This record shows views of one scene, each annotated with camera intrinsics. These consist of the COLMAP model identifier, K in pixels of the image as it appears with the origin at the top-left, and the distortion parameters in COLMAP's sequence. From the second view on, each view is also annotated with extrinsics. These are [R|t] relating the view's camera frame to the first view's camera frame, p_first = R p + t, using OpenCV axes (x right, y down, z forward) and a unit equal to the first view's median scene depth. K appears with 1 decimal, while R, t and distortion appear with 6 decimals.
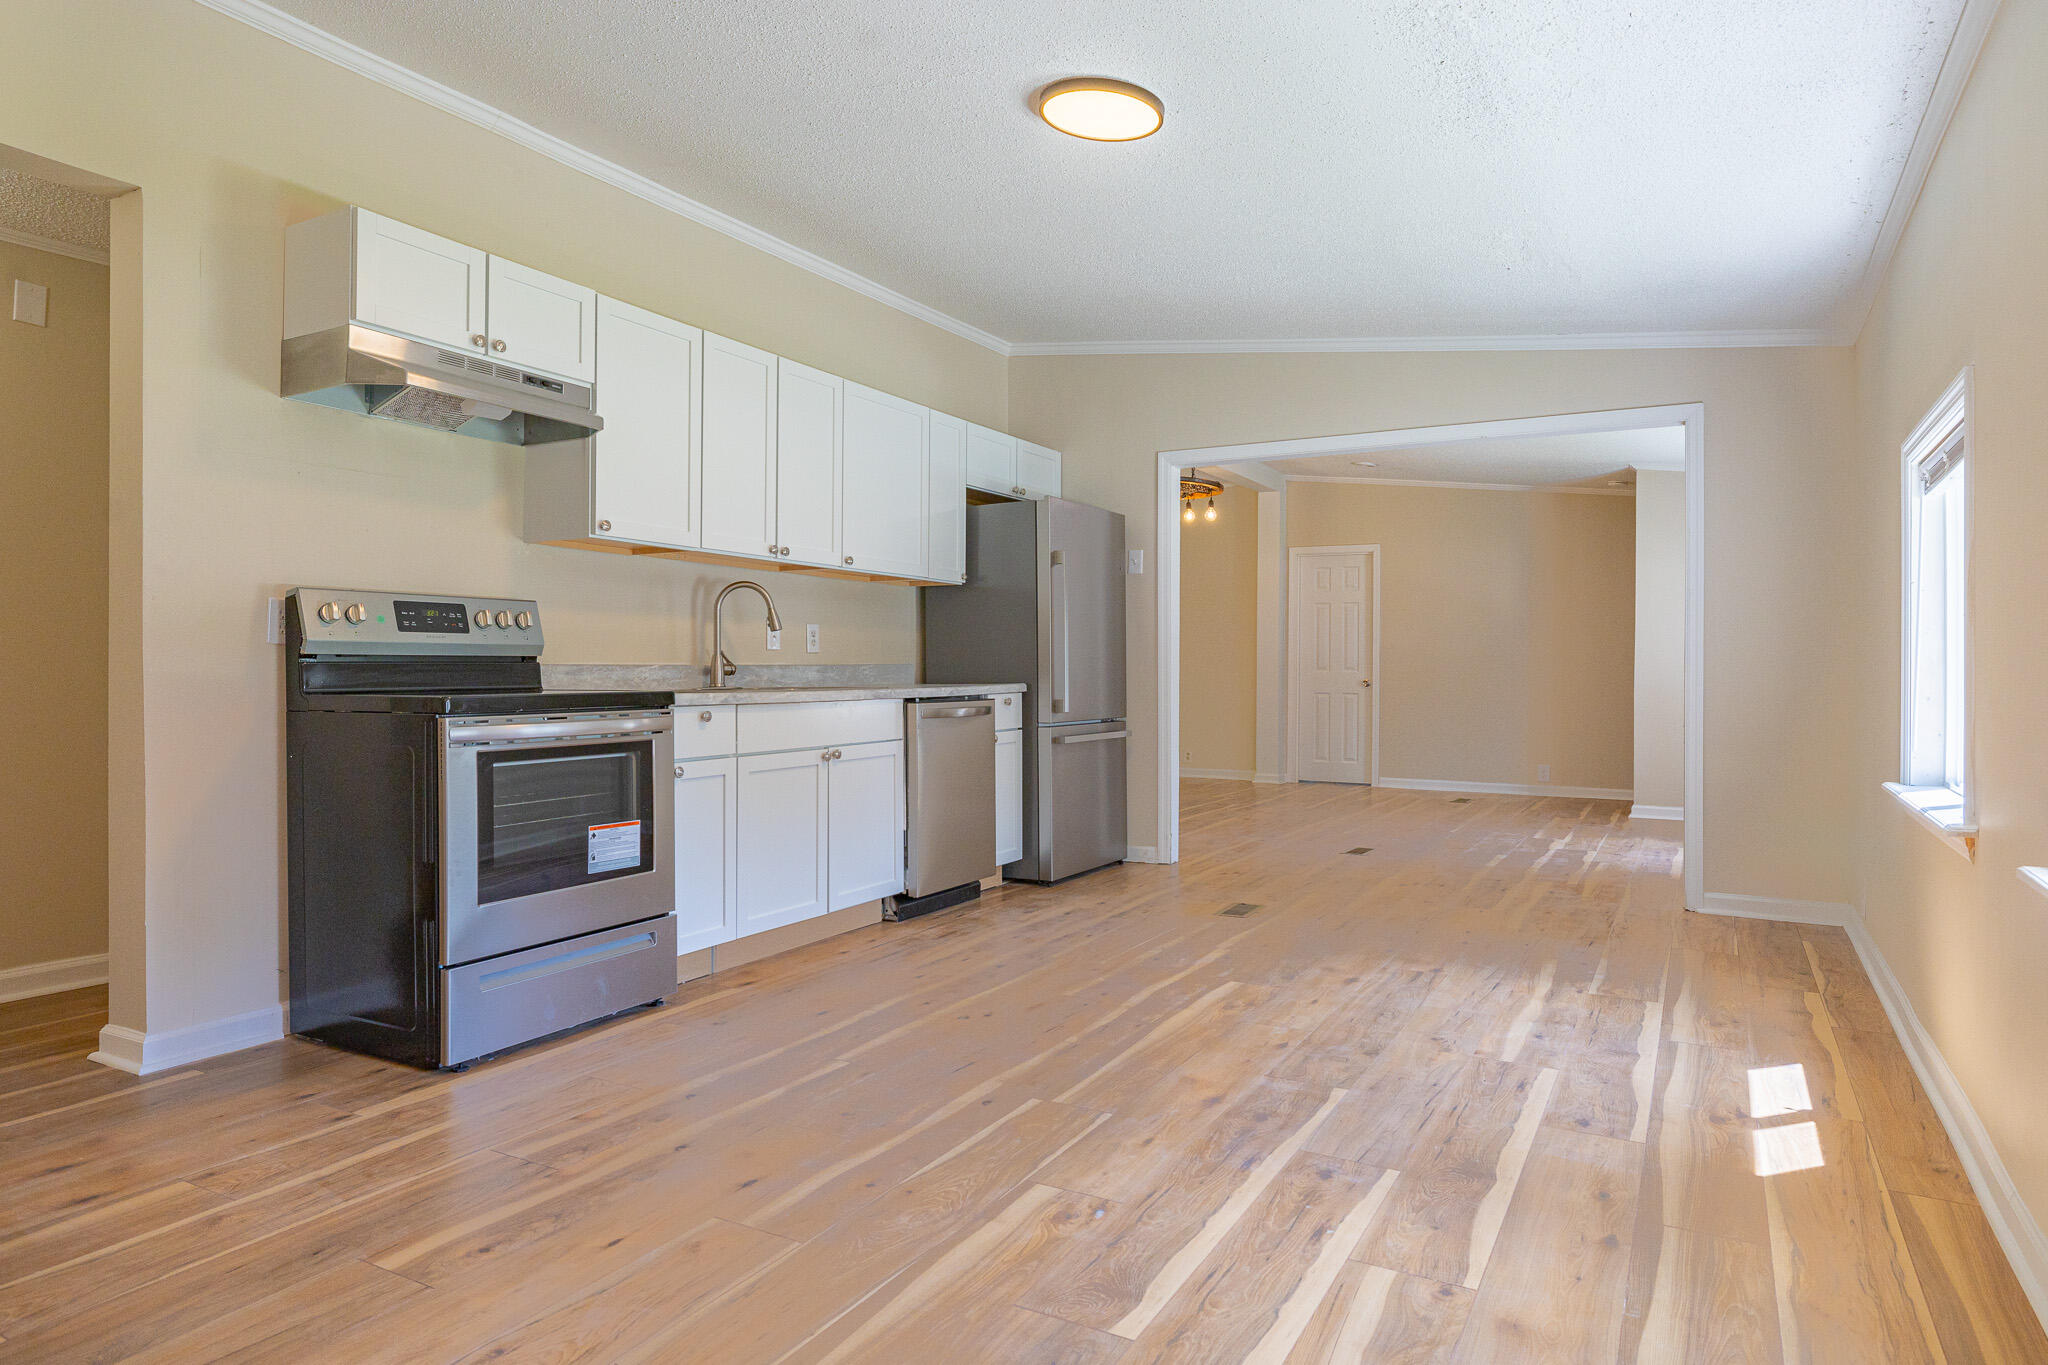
lens RADIAL K [[1215.6, 0, 1020.5], [0, 1215.6, 670.3], [0, 0, 1]] dist [-0.002873, 0.000228]
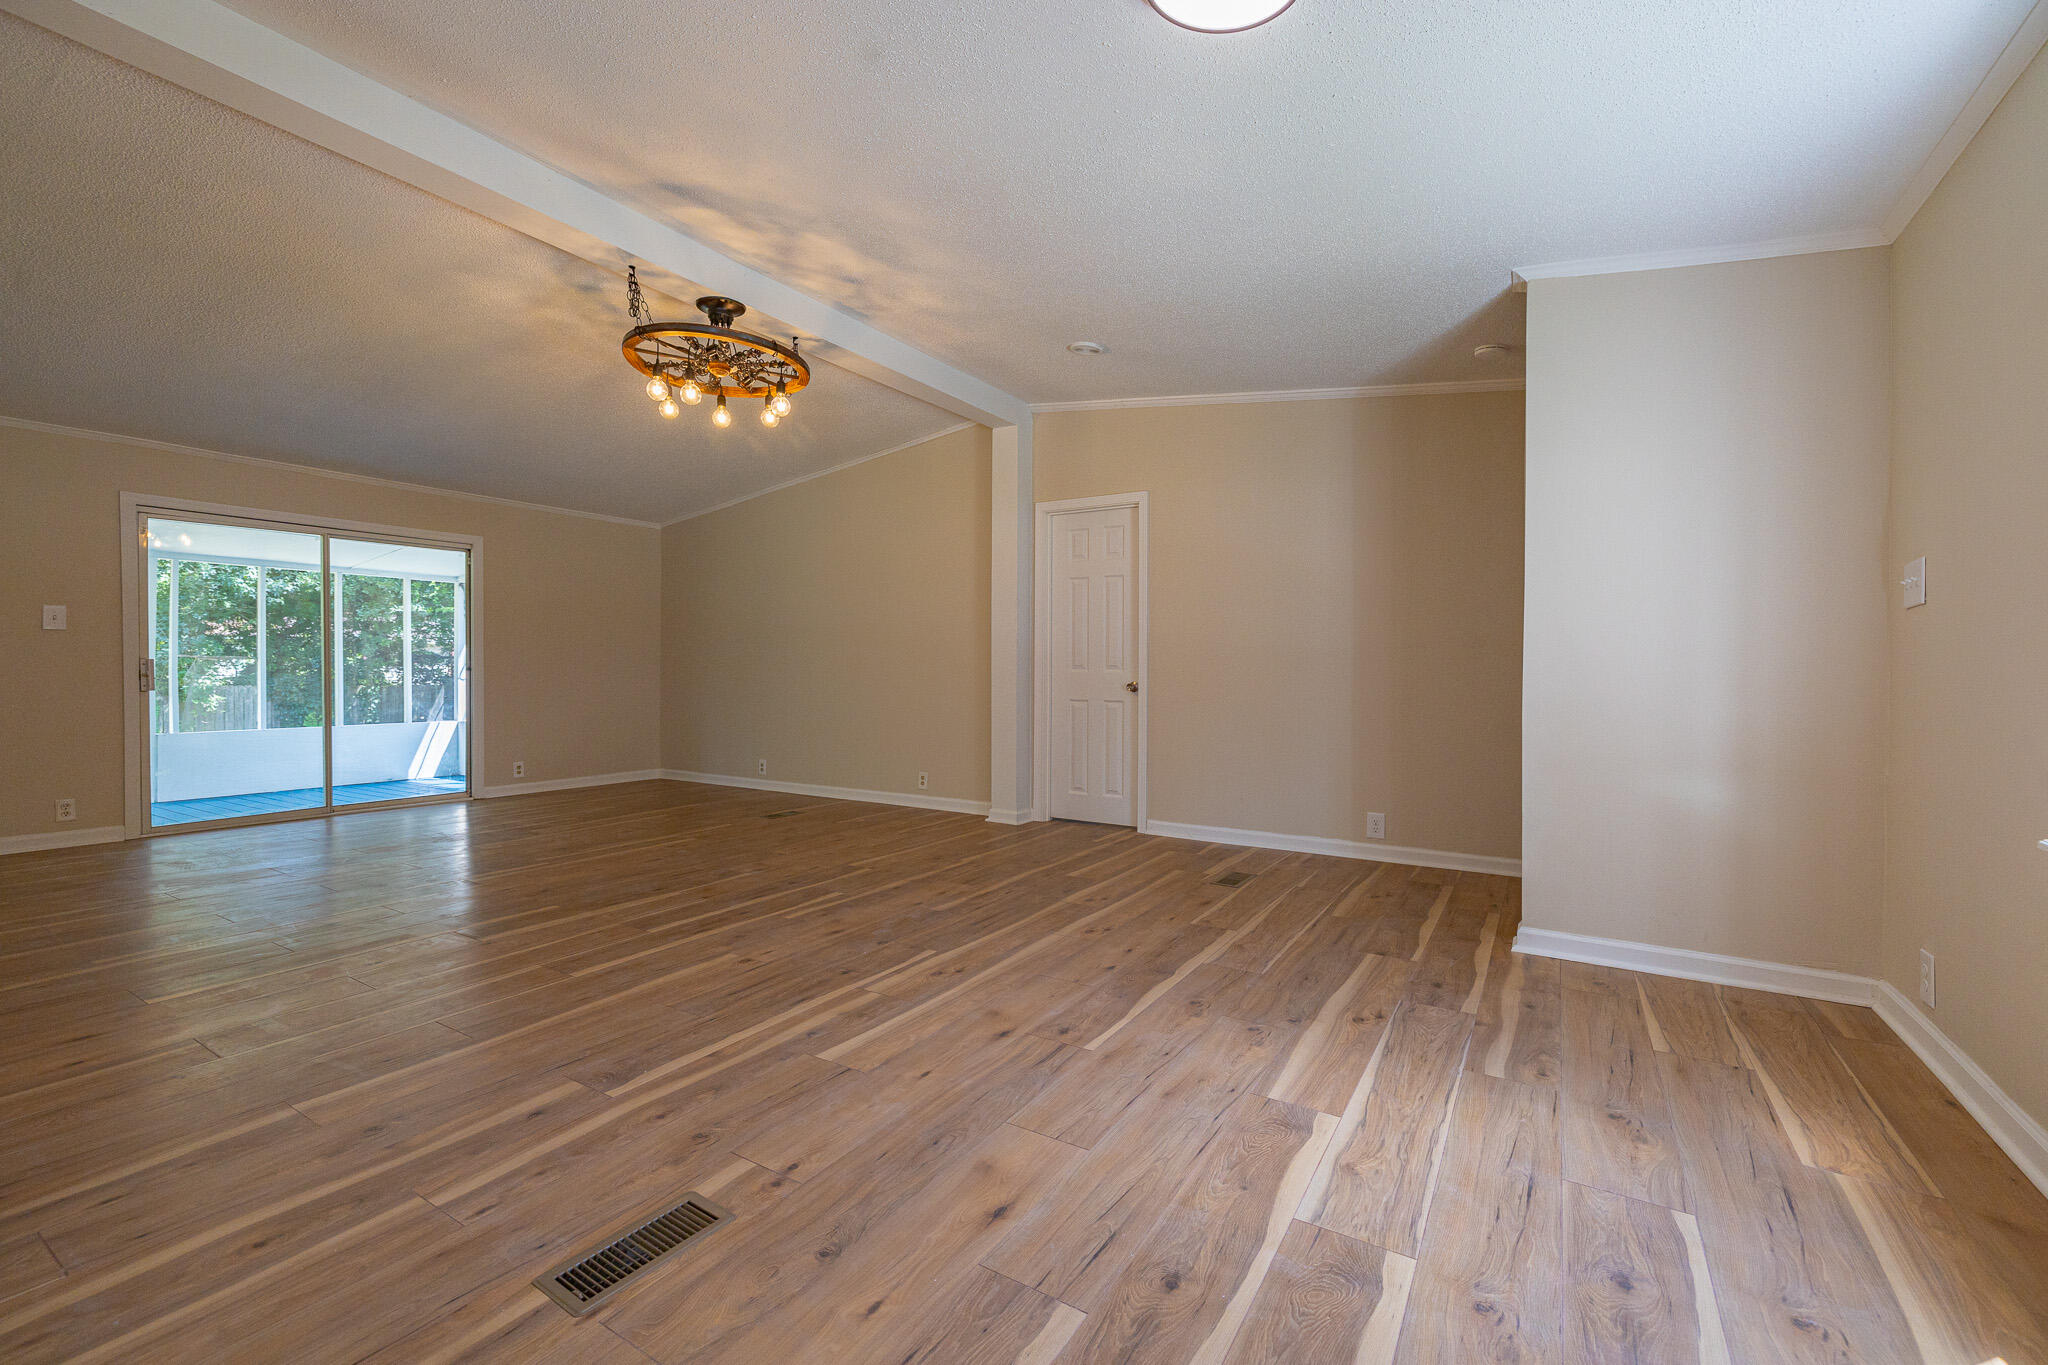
lens RADIAL K [[860.7, 0, 1022.1], [0, 860.7, 671.8], [0, 0, 1]] dist [0.001608, 0.000311]
pose [[0.998844, -0.001786, -0.048036, 0.729821], [0.001963, 0.999991, 0.003637, -0.001402], [0.048030, -0.003727, 0.998839, 1.461434]]
